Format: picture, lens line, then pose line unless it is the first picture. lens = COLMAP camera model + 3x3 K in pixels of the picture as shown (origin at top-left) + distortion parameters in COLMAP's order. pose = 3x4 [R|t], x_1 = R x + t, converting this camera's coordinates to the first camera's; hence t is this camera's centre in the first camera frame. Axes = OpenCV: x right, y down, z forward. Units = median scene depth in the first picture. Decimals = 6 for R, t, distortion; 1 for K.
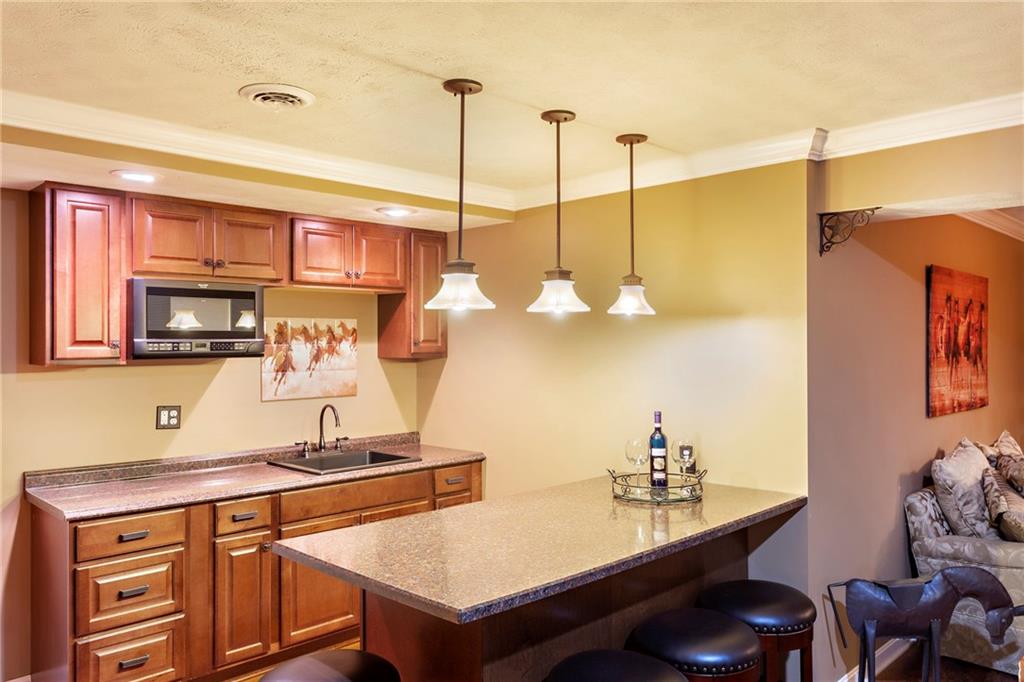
lens RADIAL K [[758.9, 0, 512.0], [0, 758.9, 341.0], [0, 0, 1]] dist [0.002874, 0.002049]
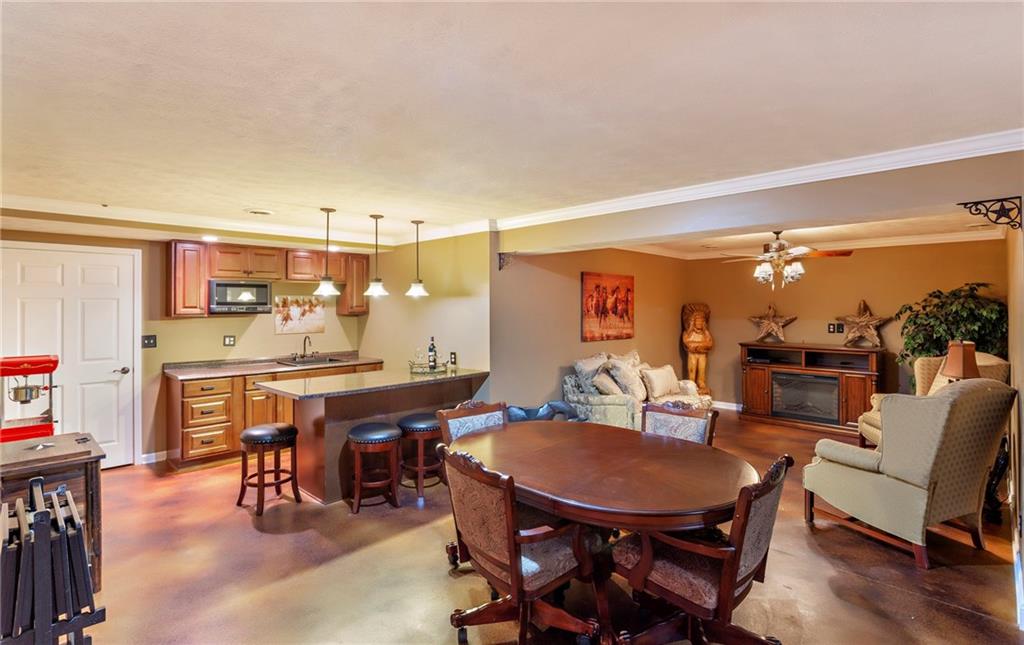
lens RADIAL K [[509.6, 0, 509.9], [0, 509.6, 304.5], [0, 0, 1]] dist [-0.001120, -0.000147]
pose [[0.999984, 0.000285, 0.005637, 0.366811], [-0.000274, 0.999998, -0.001983, -0.003129], [-0.005638, 0.001981, 0.999982, -0.505122]]
